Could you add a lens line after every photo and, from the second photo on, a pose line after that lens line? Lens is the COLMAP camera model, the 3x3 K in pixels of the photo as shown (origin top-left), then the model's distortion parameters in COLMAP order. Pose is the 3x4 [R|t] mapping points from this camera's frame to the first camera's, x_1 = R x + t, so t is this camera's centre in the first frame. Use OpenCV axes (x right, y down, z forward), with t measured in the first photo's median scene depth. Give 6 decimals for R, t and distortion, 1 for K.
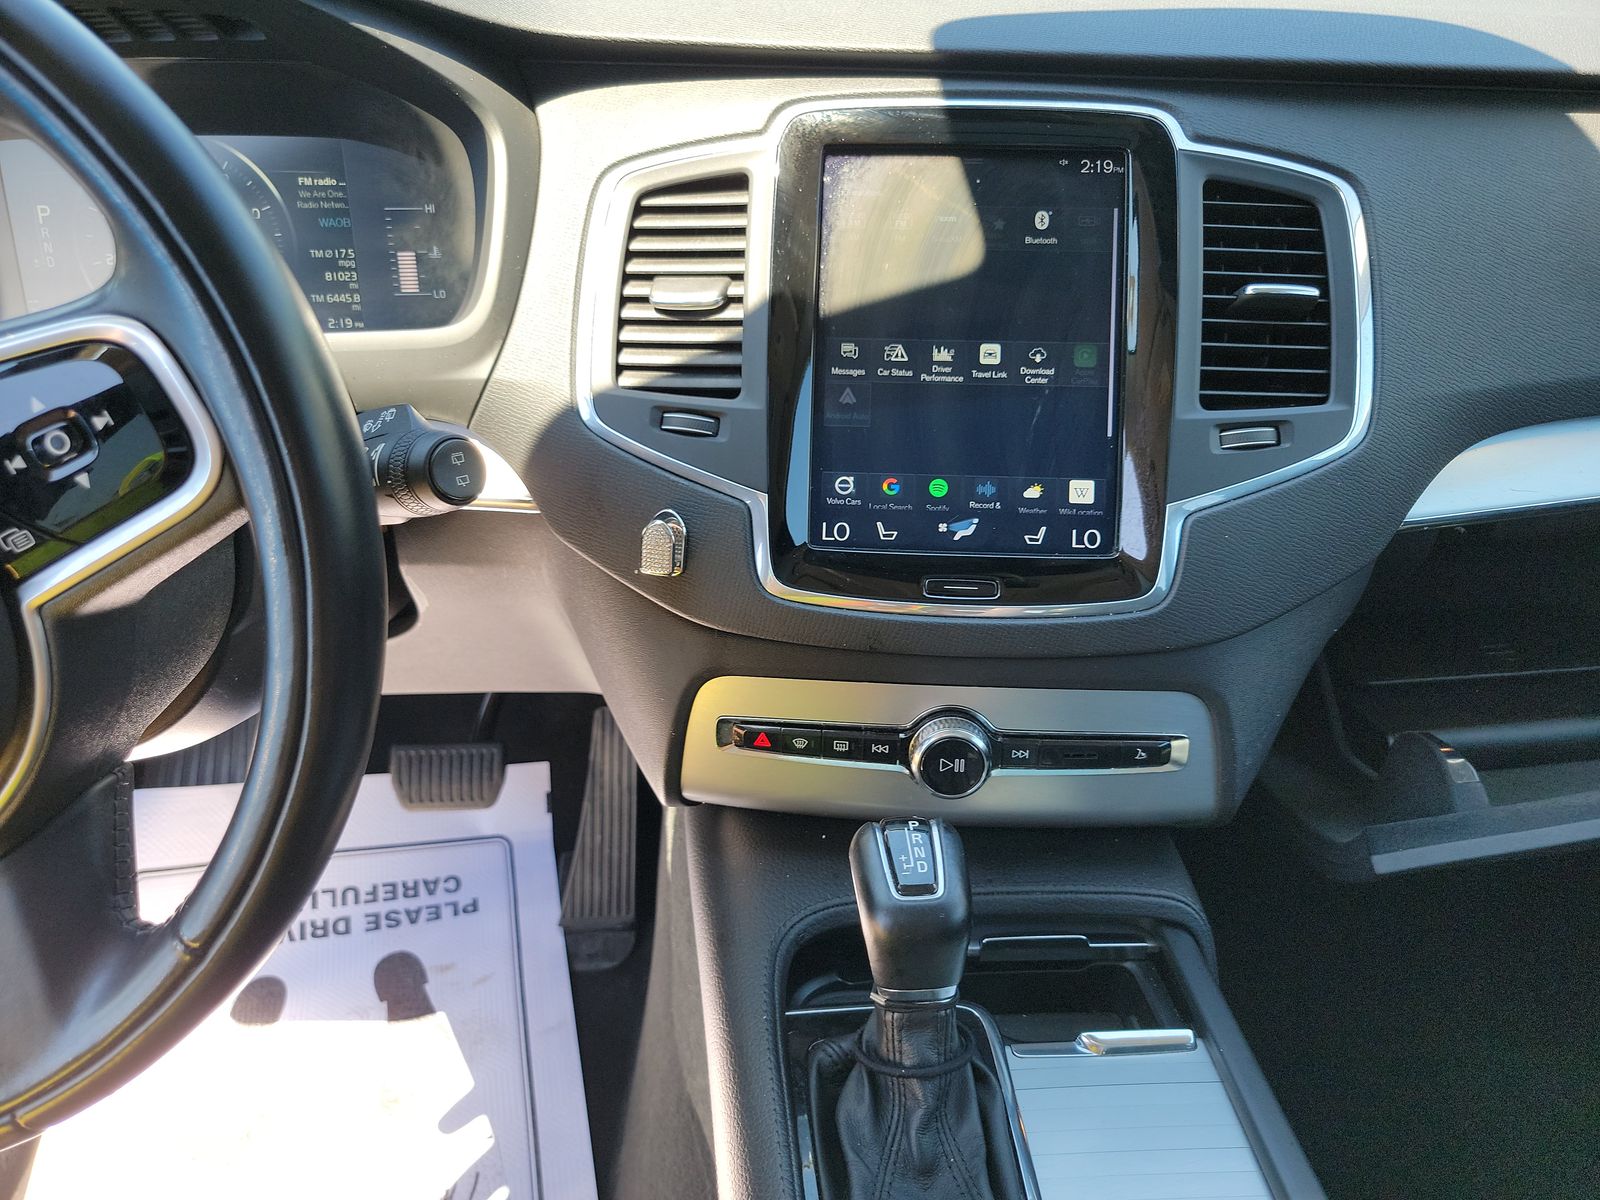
lens RADIAL K [[1114.0, 0, 805.3], [0, 1114.0, 595.8], [0, 0, 1]] dist [0.016633, -0.020995]
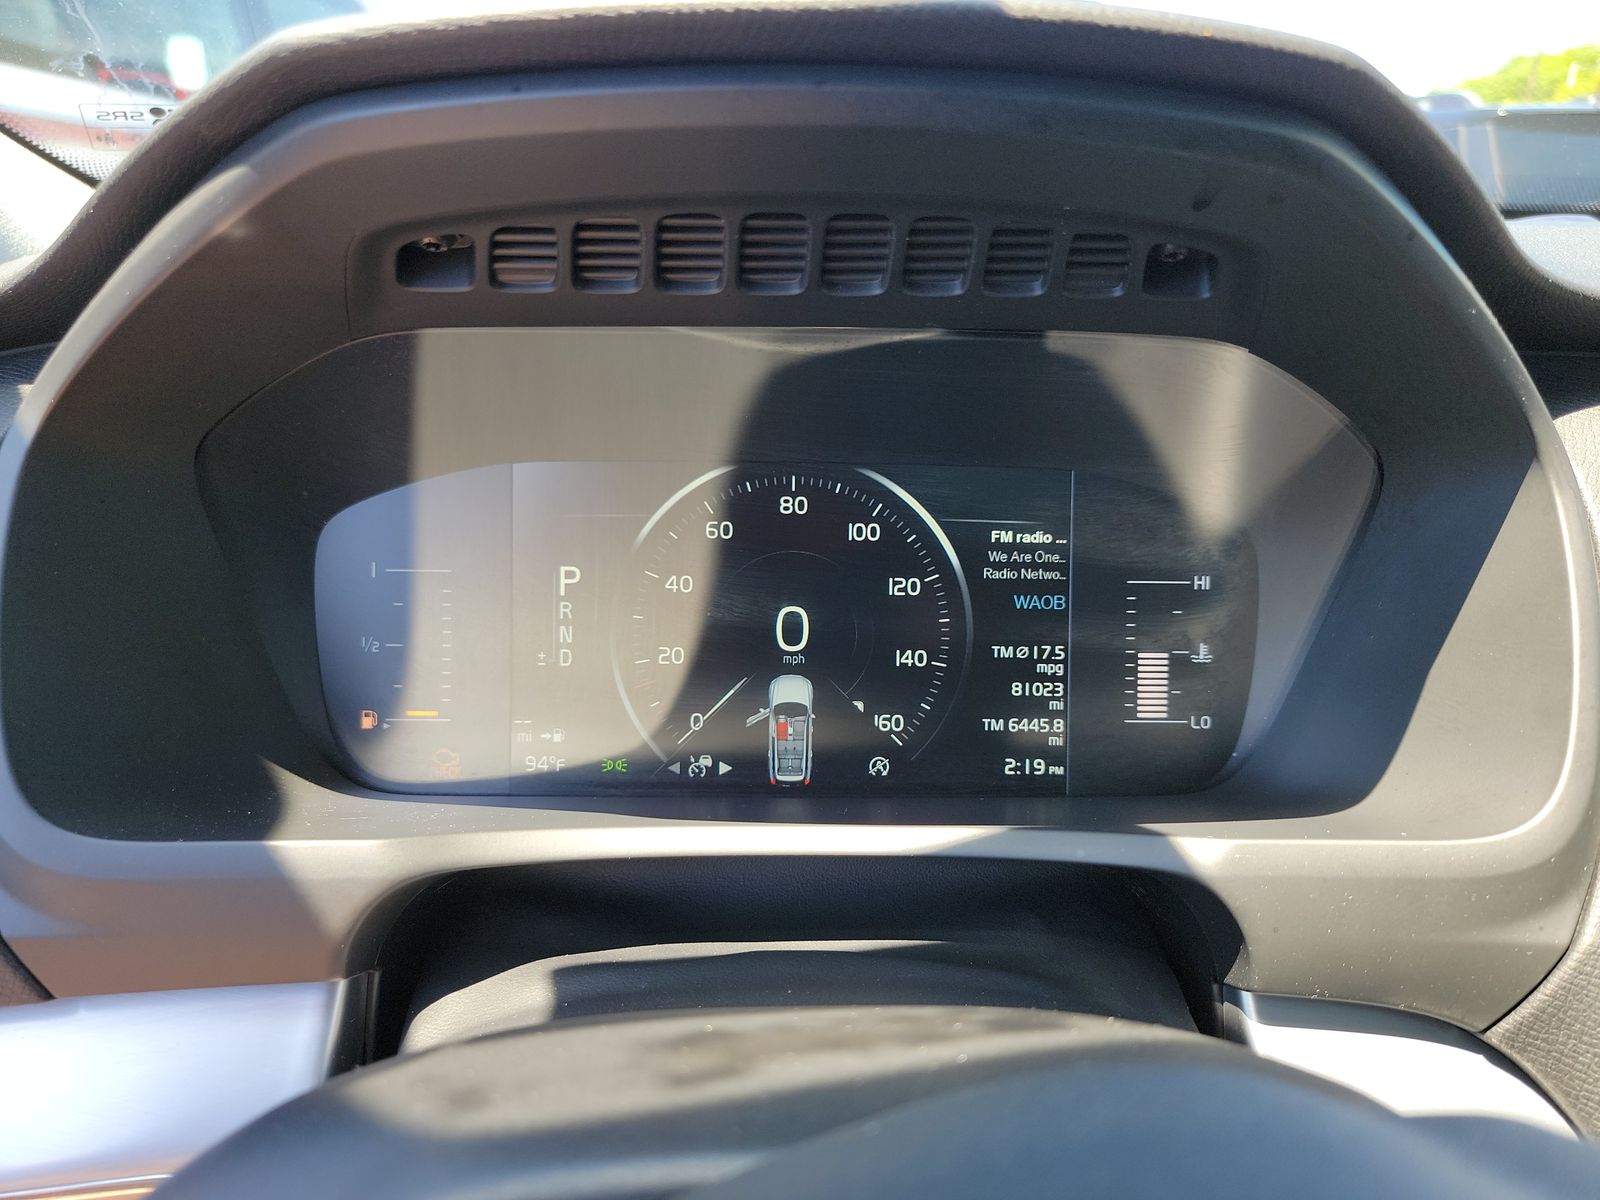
lens RADIAL K [[1114.0, 0, 803.7], [0, 1114.0, 605.2], [0, 0, 1]] dist [0.016633, -0.020995]
pose [[0.998434, 0.021816, -0.051511, -0.597321], [-0.034689, 0.963851, -0.264172, -0.199661], [0.043886, 0.265546, 0.963099, 0.493566]]
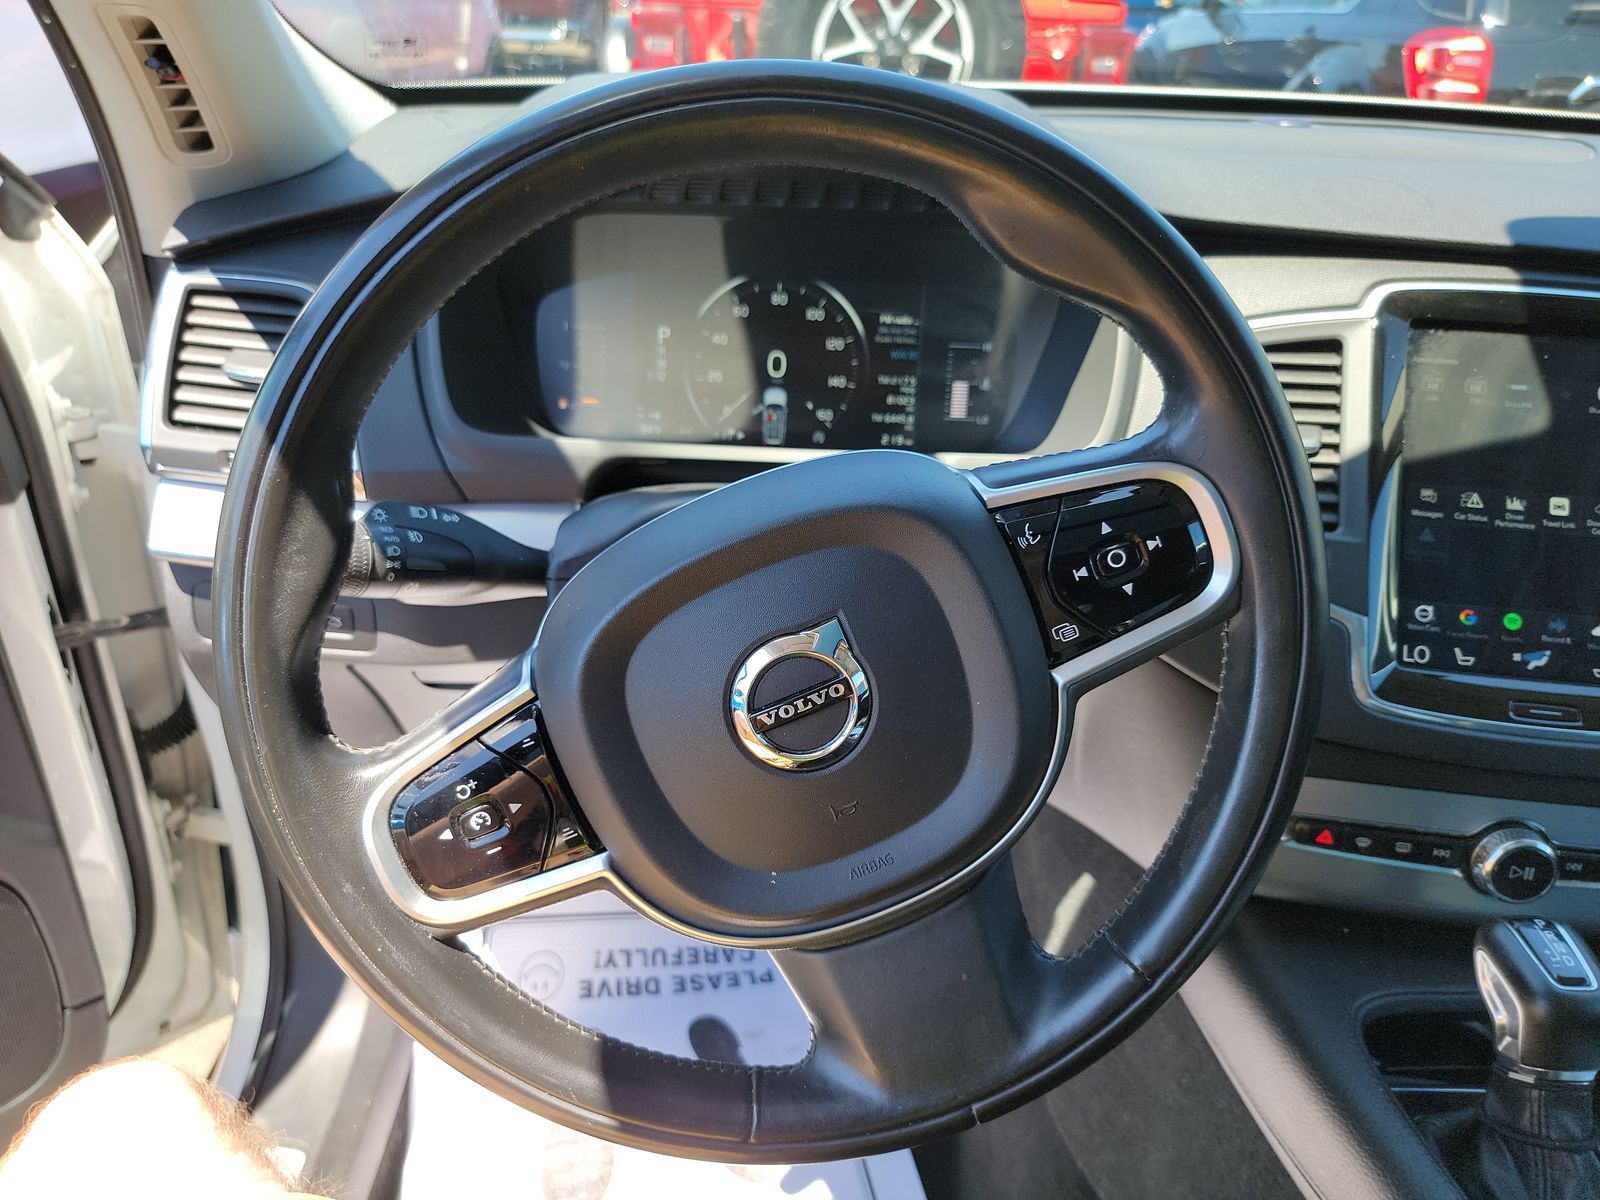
lens RADIAL K [[1114.0, 0, 789.8], [0, 1114.0, 601.1], [0, 0, 1]] dist [0.016633, -0.020995]
pose [[0.996945, 0.063504, -0.045468, -0.545017], [-0.066966, 0.994608, -0.079187, 0.020318], [0.040195, 0.081990, 0.995822, -0.149606]]
